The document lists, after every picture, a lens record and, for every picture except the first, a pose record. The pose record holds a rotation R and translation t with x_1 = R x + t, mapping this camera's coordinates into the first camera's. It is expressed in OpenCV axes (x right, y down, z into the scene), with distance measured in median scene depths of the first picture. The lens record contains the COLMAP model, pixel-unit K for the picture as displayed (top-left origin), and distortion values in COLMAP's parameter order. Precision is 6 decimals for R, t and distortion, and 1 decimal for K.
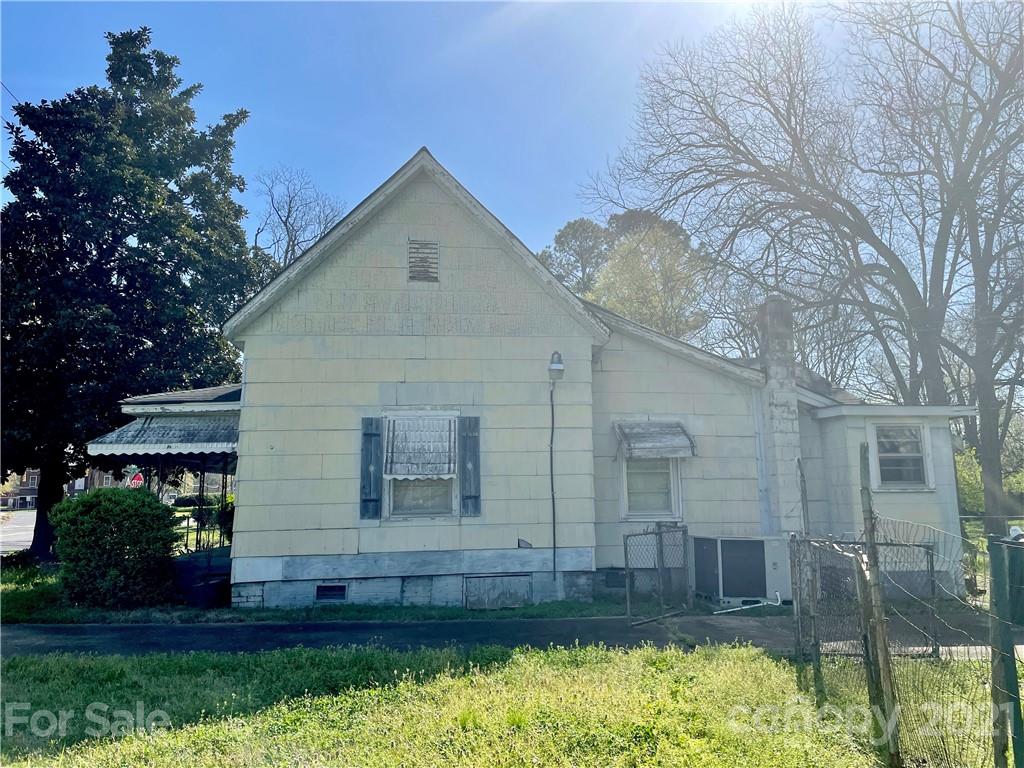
lens RADIAL K [[752.0, 0, 512.0], [0, 752.0, 384.0], [0, 0, 1]] dist [0.105011, -0.102093]
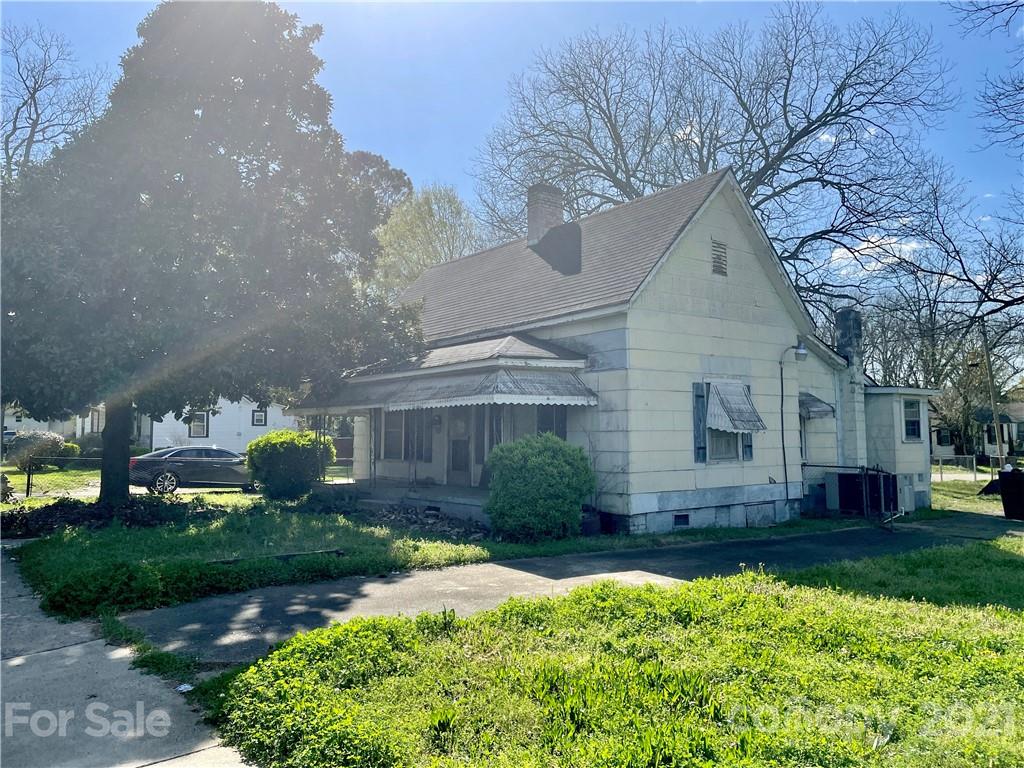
lens RADIAL K [[752.0, 0, 512.0], [0, 752.0, 384.0], [0, 0, 1]] dist [0.105011, -0.102093]
pose [[0.853937, 0.045370, 0.518394, -1.116754], [-0.087151, 0.994591, 0.056515, 0.003313], [-0.513026, -0.093439, 0.853272, 0.091744]]
